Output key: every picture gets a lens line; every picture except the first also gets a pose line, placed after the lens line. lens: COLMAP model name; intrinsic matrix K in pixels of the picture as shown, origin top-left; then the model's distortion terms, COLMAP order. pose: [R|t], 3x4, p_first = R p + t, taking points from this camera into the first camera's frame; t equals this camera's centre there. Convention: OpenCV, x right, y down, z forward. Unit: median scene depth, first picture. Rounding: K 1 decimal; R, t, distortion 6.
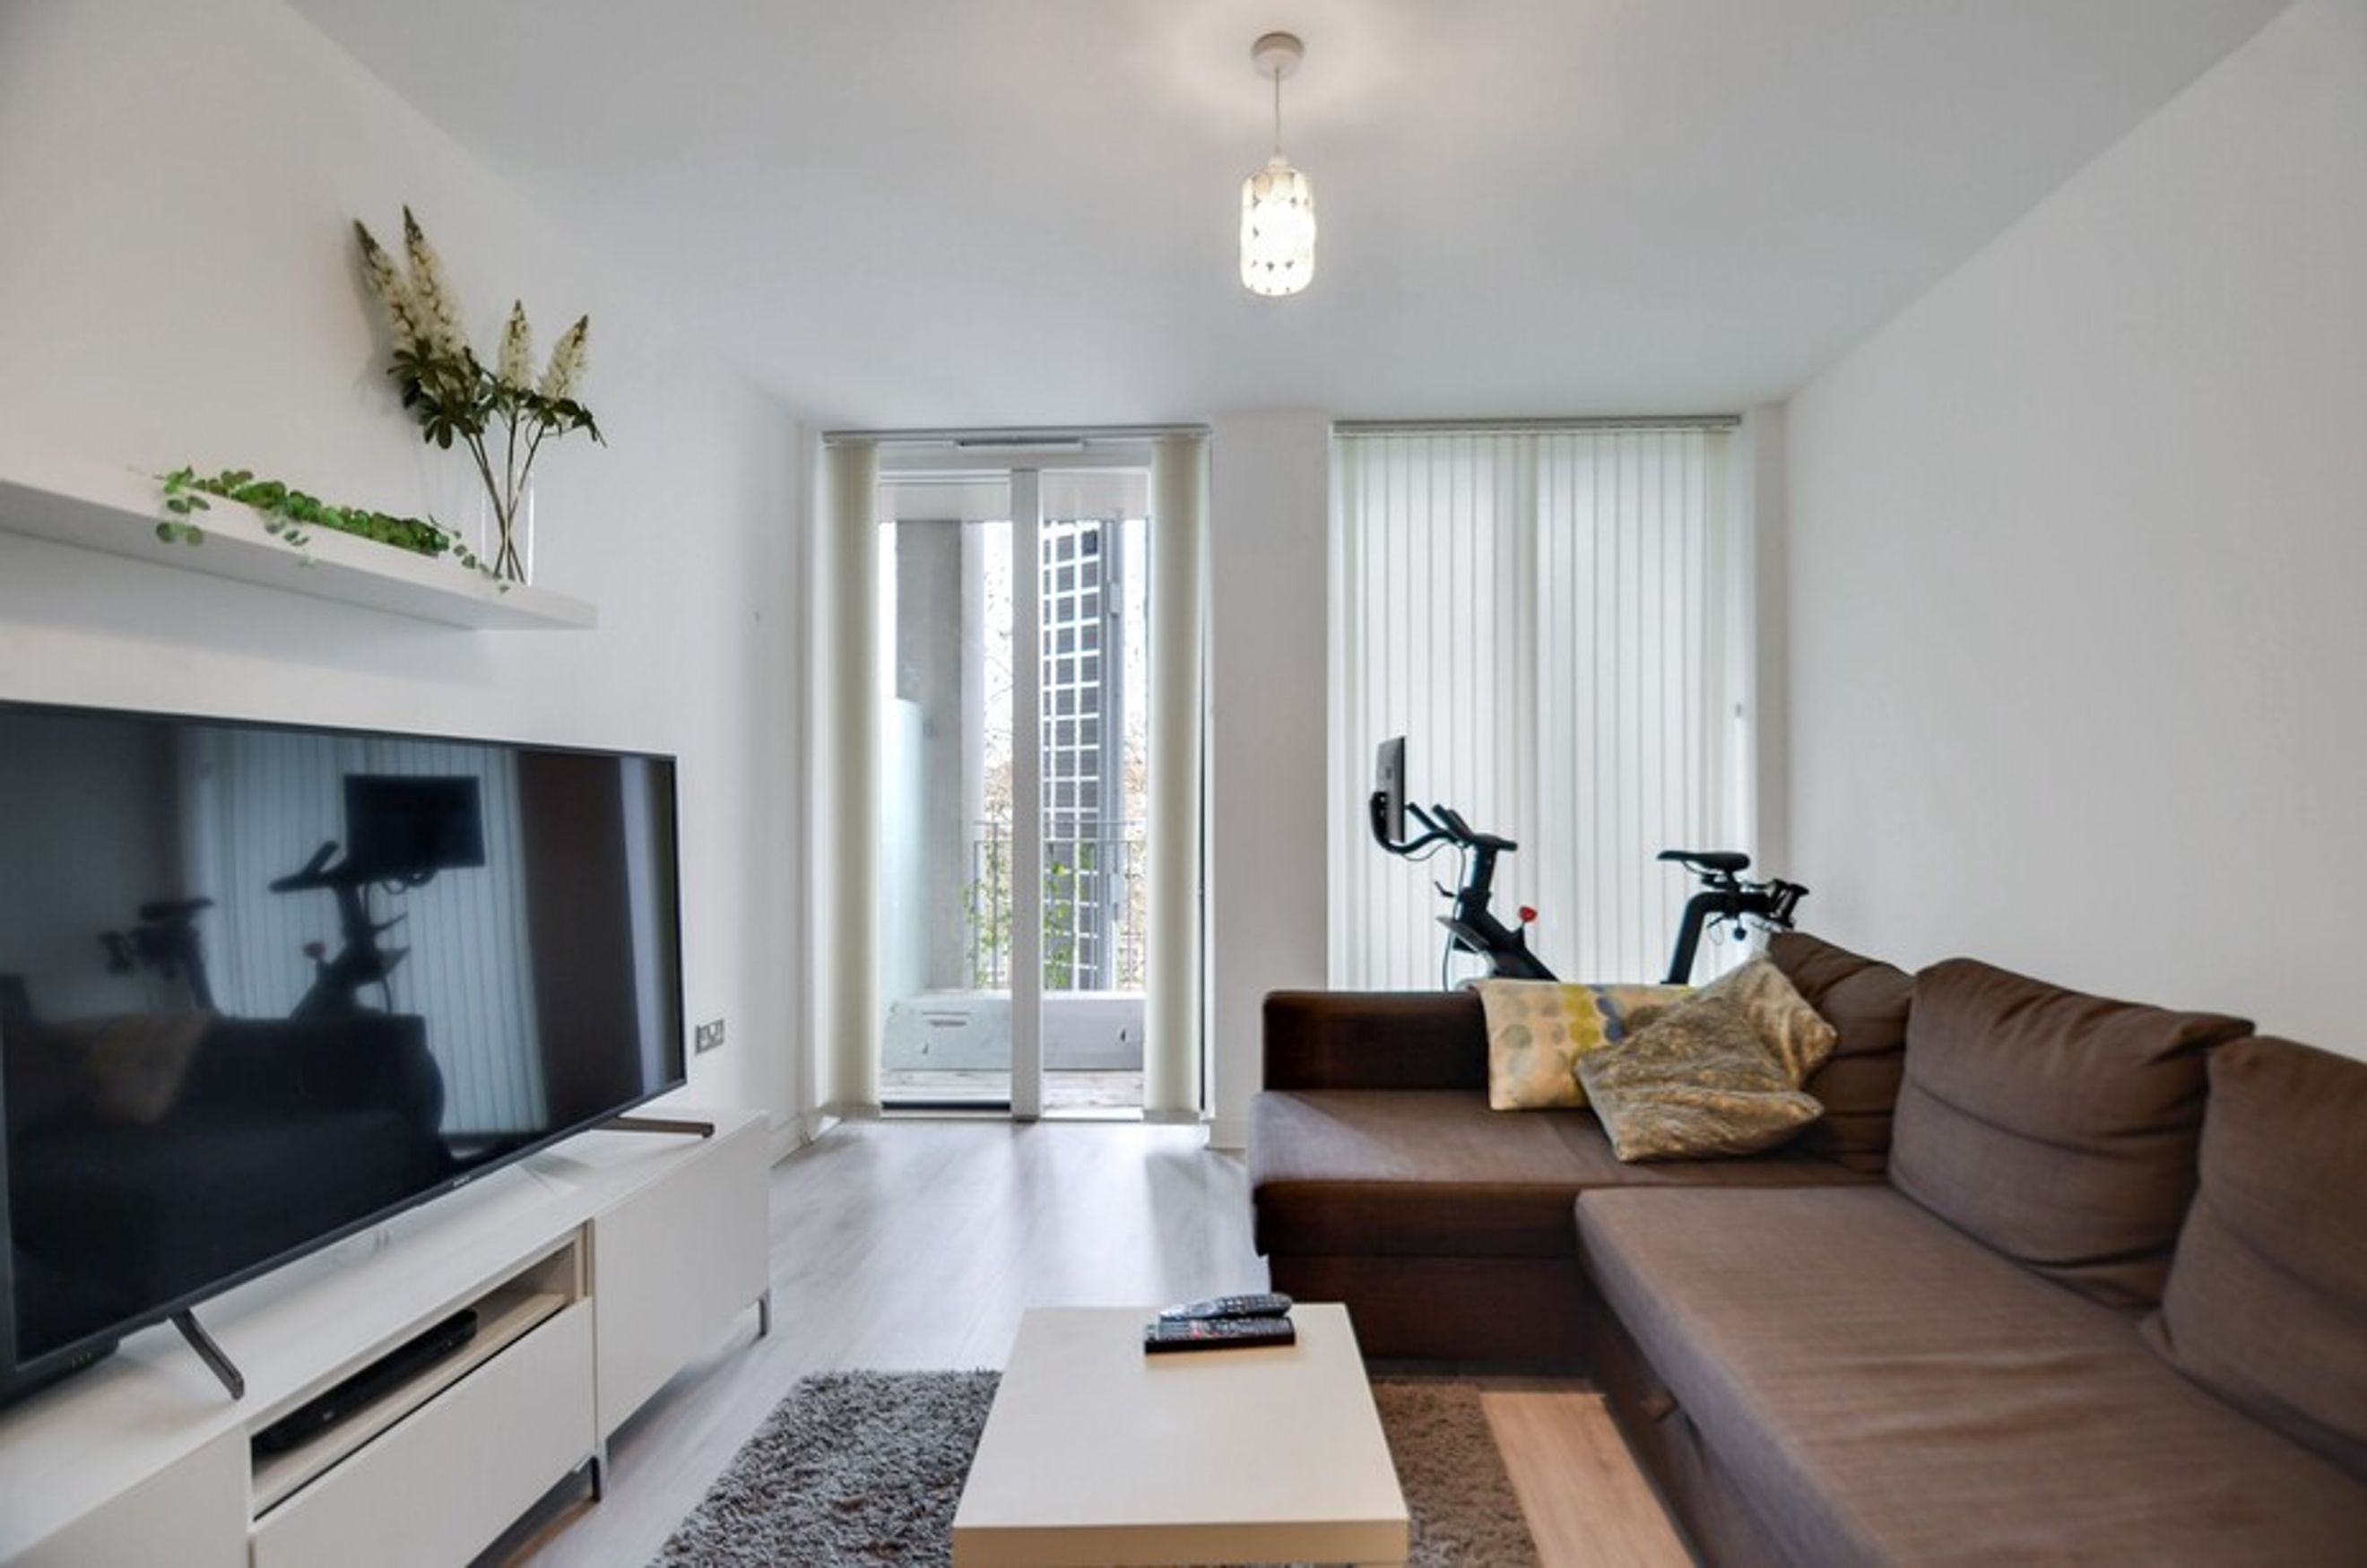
lens RADIAL K [[1032.0, 0, 1195.3], [0, 1032.0, 813.5], [0, 0, 1]] dist [0.004598, -0.008699]
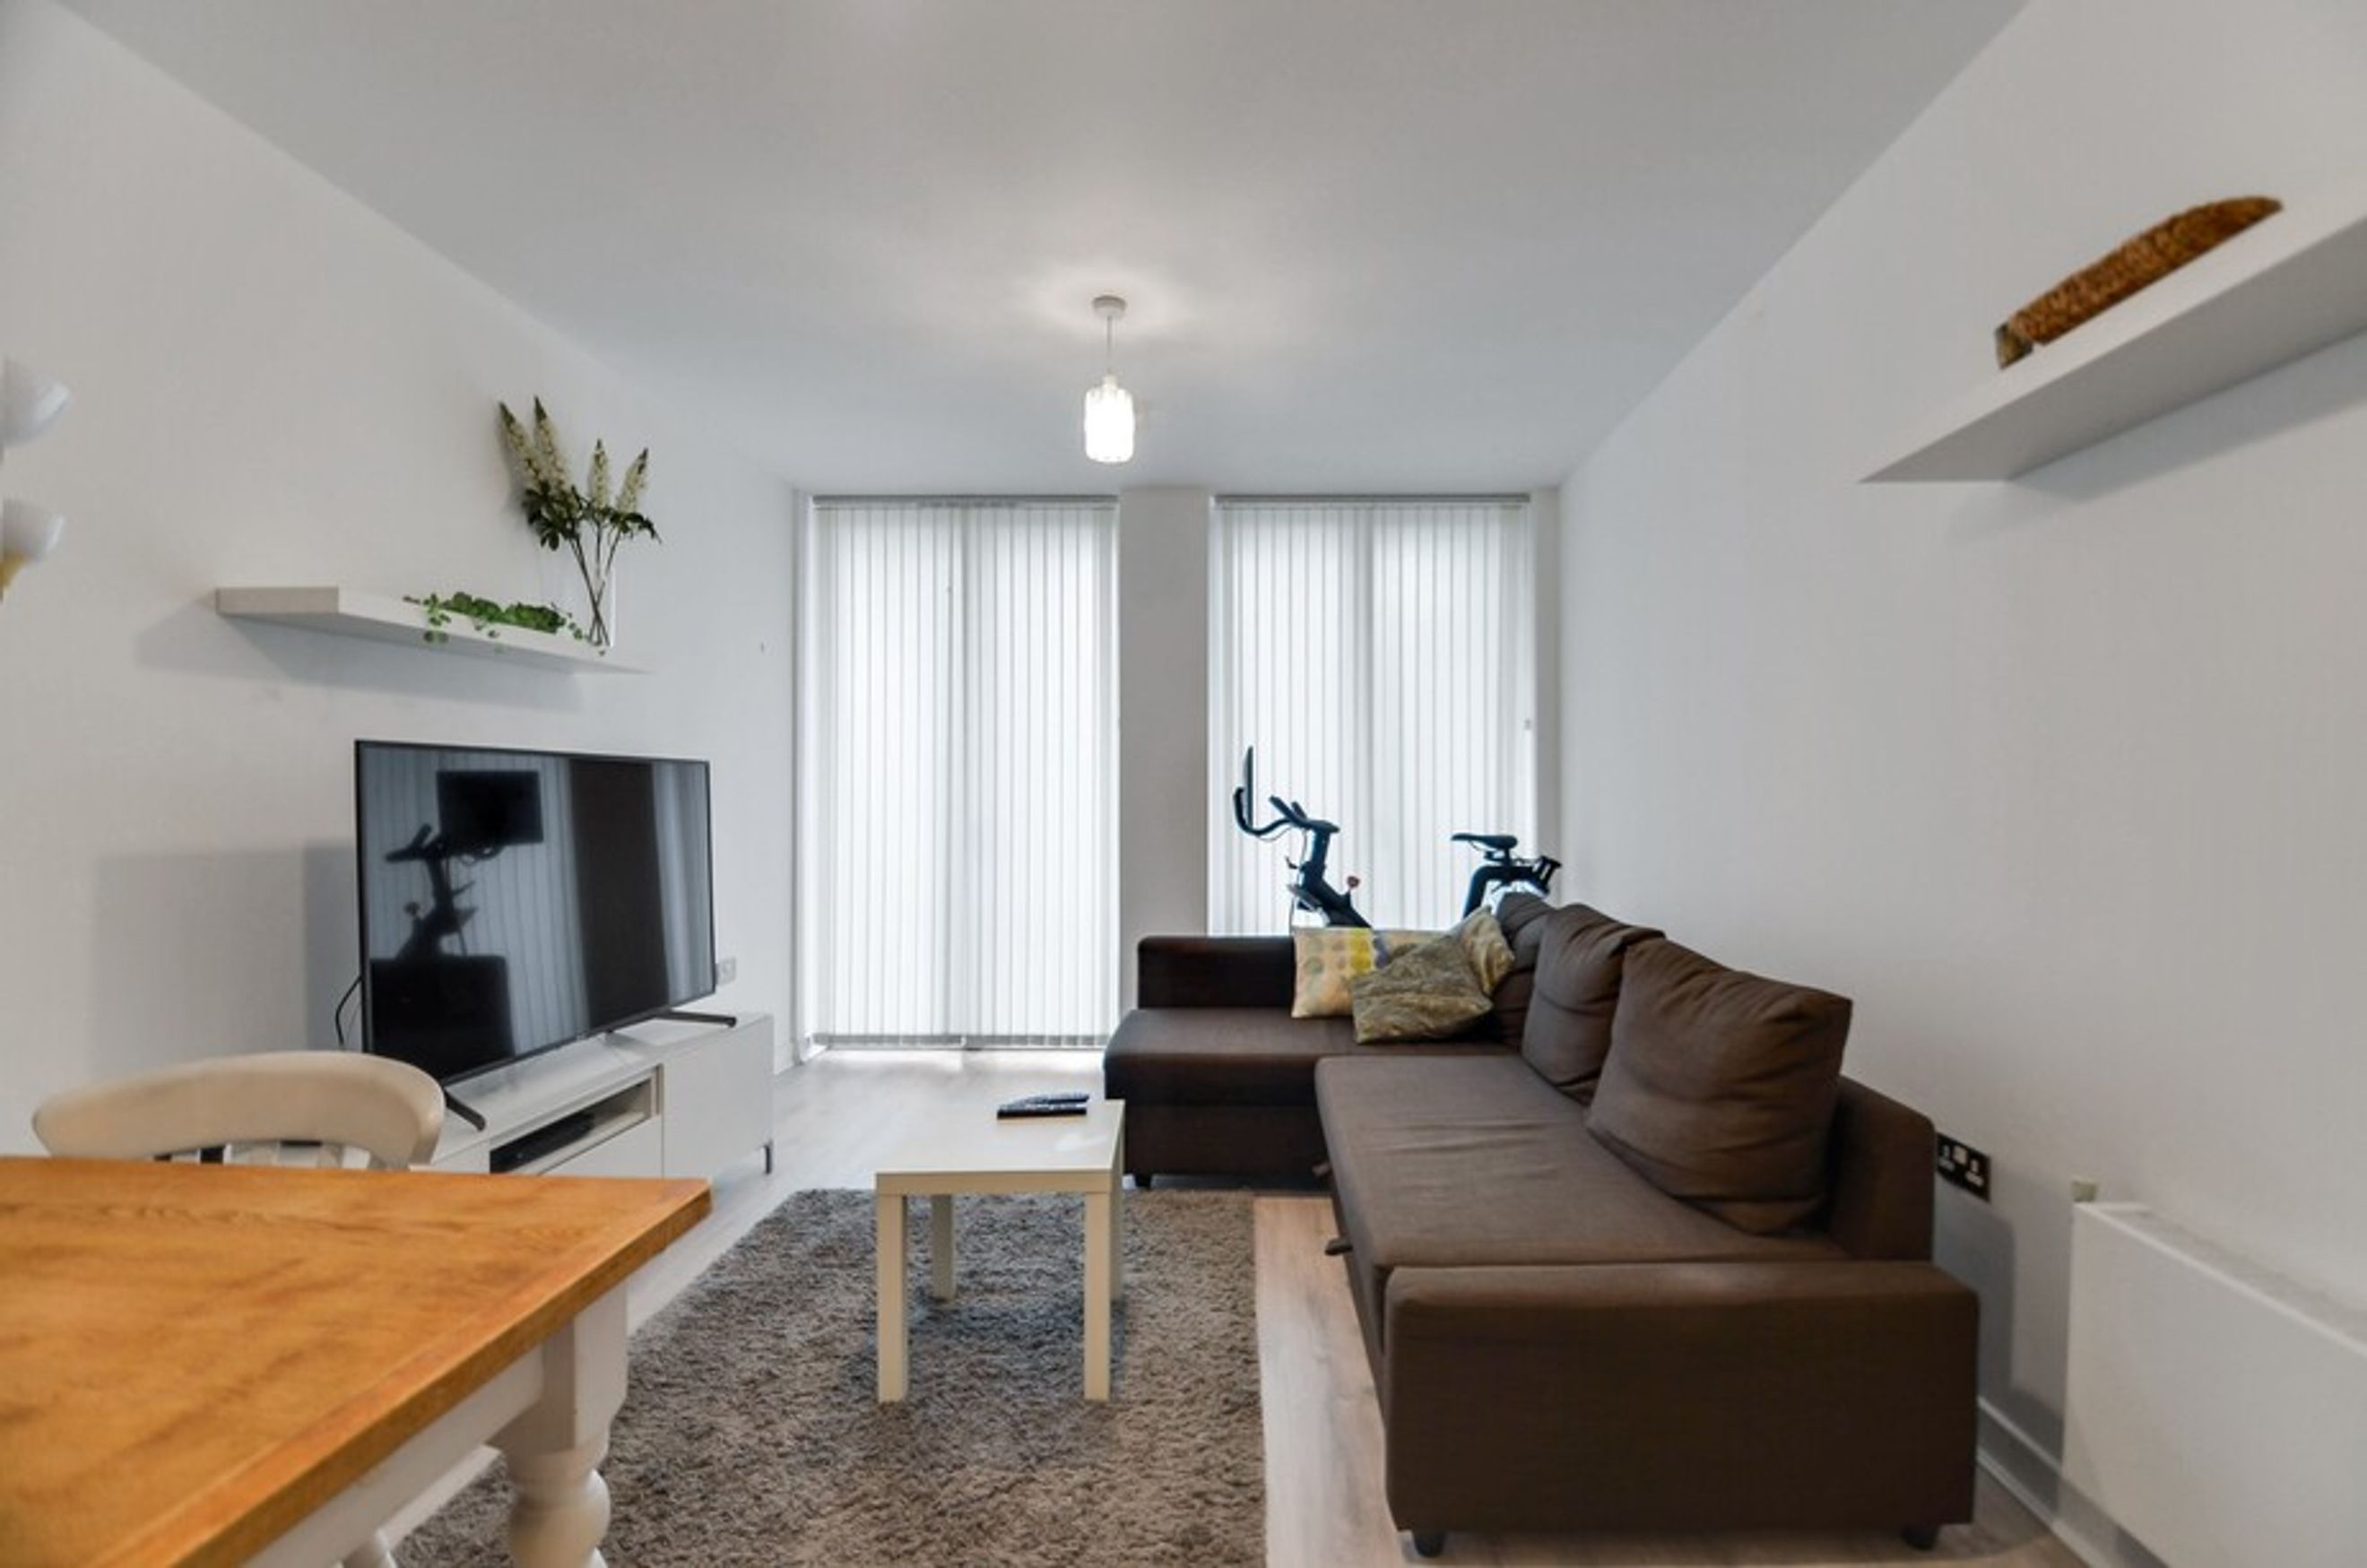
lens RADIAL K [[1032.0, 0, 1198.3], [0, 1032.0, 795.2], [0, 0, 1]] dist [0.004598, -0.008699]
pose [[0.999798, 0.006033, 0.019197, 0.149472], [-0.005954, 0.999974, -0.004132, -0.006854], [-0.019221, 0.004017, 0.999807, -0.449835]]
